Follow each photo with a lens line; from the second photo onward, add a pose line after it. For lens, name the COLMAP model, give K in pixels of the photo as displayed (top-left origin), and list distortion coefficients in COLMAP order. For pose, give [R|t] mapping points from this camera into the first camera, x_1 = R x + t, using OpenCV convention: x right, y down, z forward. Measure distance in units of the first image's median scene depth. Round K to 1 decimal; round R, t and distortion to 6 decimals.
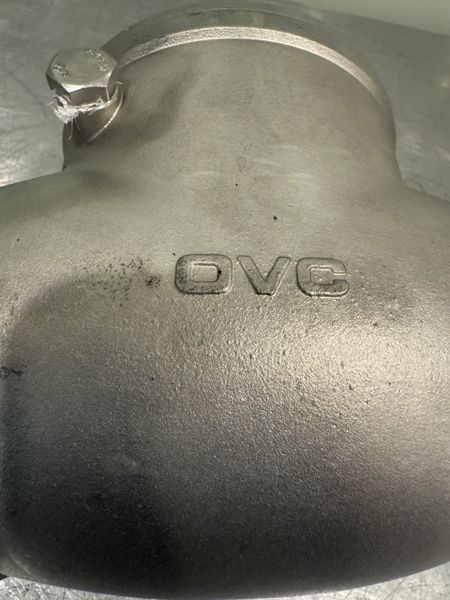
lens RADIAL K [[414.4, 0, 227.1], [0, 414.4, 297.2], [0, 0, 1]] dist [-0.000567, -0.002692]
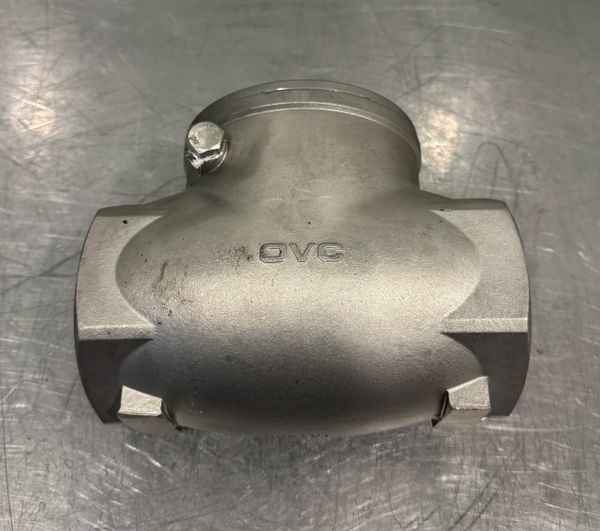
lens RADIAL K [[446.7, 0, 300.8], [0, 446.7, 262.9], [0, 0, 1]] dist [-0.011560, -0.022415]
pose [[0.997823, -0.035524, -0.055566, 0.172995], [0.035984, 0.999326, 0.007308, -0.014609], [0.055269, -0.009292, 0.998428, -1.059059]]
